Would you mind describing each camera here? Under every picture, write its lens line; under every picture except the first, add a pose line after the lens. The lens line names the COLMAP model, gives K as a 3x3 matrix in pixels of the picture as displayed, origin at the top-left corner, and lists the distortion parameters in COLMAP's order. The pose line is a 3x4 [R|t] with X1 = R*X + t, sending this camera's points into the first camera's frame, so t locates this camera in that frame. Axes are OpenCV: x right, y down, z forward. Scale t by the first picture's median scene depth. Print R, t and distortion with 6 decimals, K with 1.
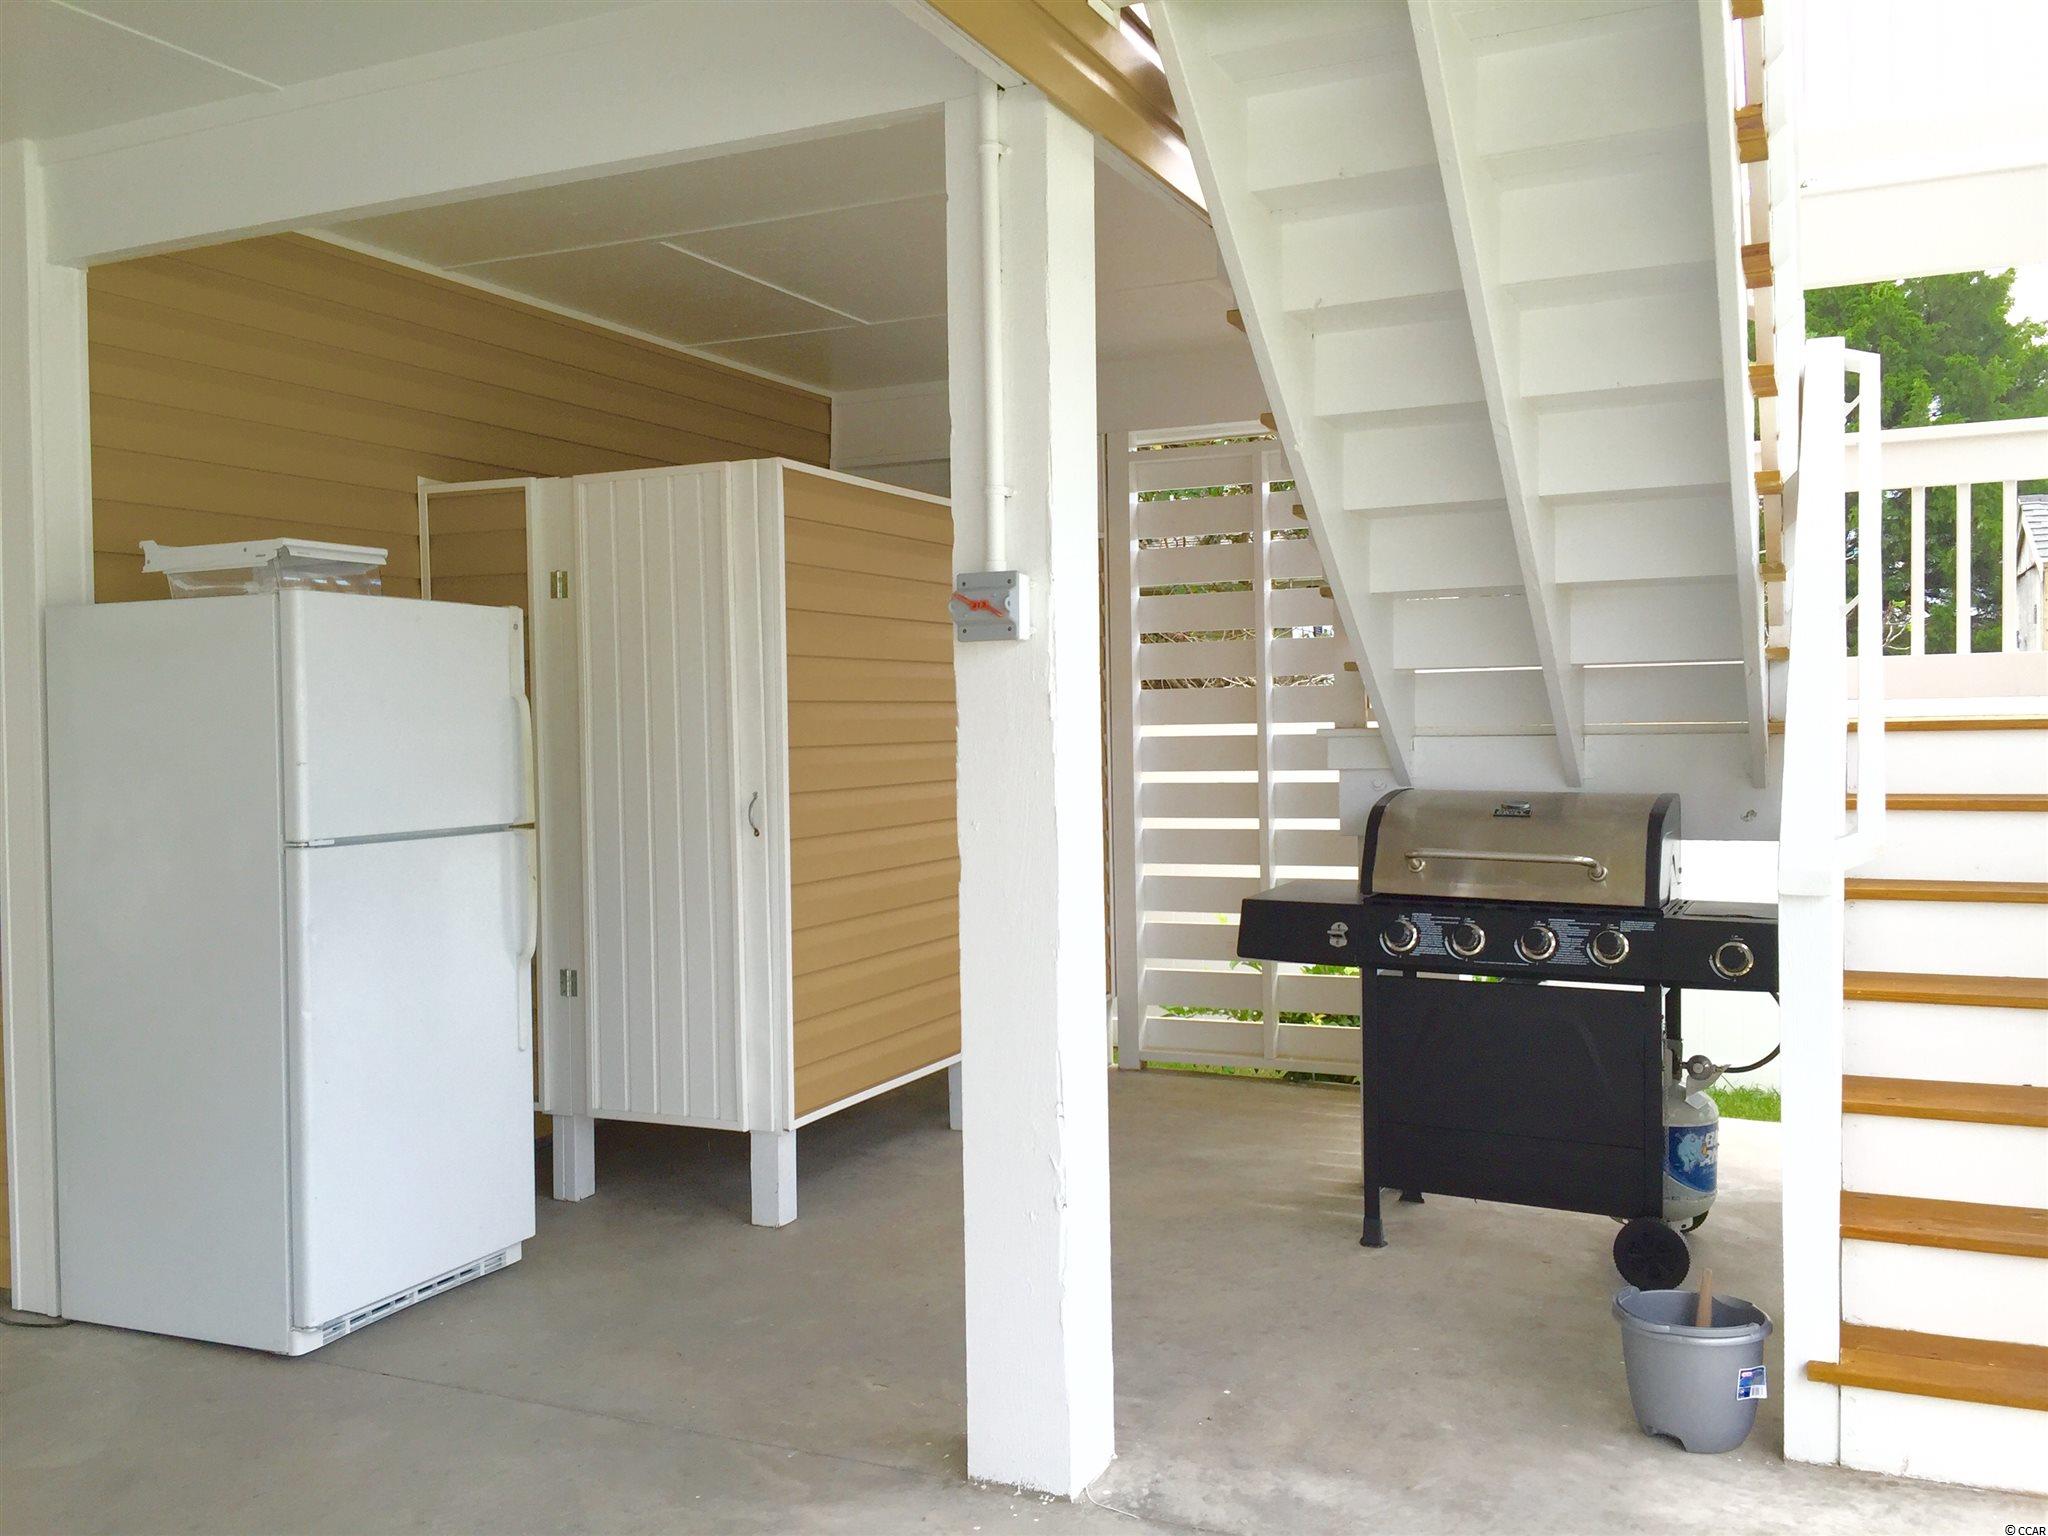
lens RADIAL K [[1742.6, 0, 1023.6], [0, 1742.6, 757.6], [0, 0, 1]] dist [0.059899, -0.000468]
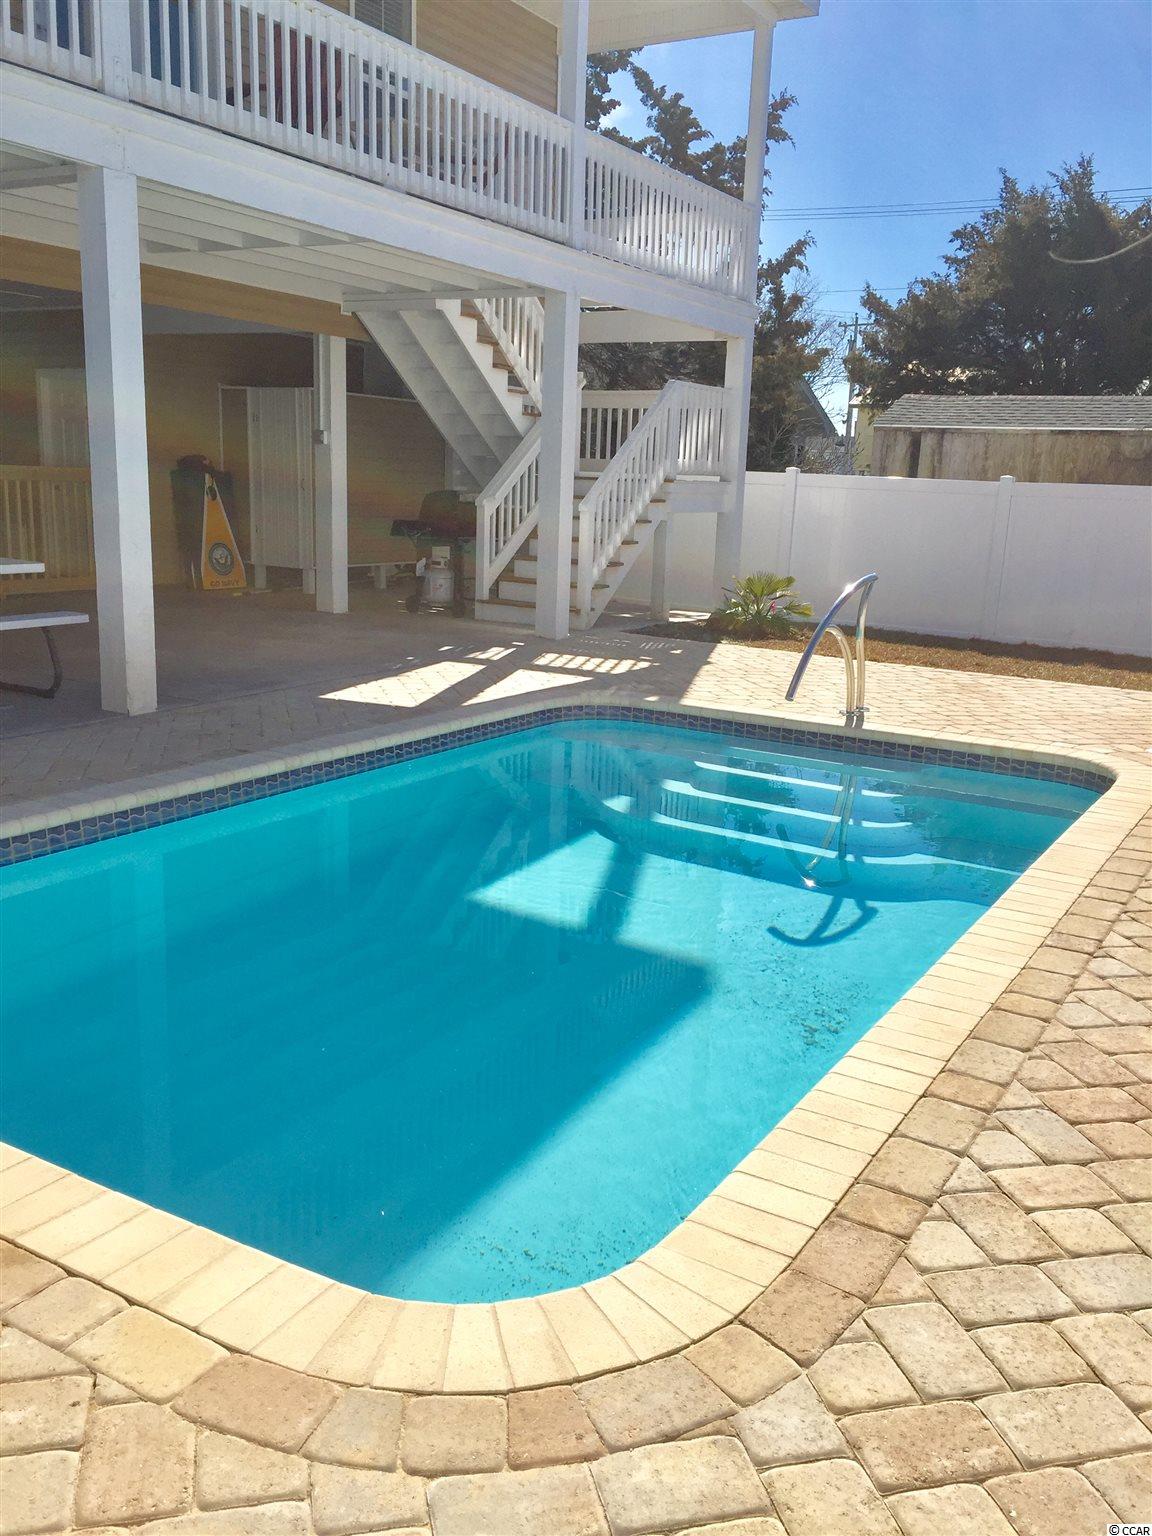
lens RADIAL K [[1306.9, 0, 579.4], [0, 1306.9, 765.6], [0, 0, 1]] dist [0.059899, -0.000468]
pose [[0.993228, 0.074127, -0.089464, 1.101889], [-0.055117, 0.978484, 0.198827, 0.044904], [0.102277, -0.192549, 0.975943, -2.733368]]
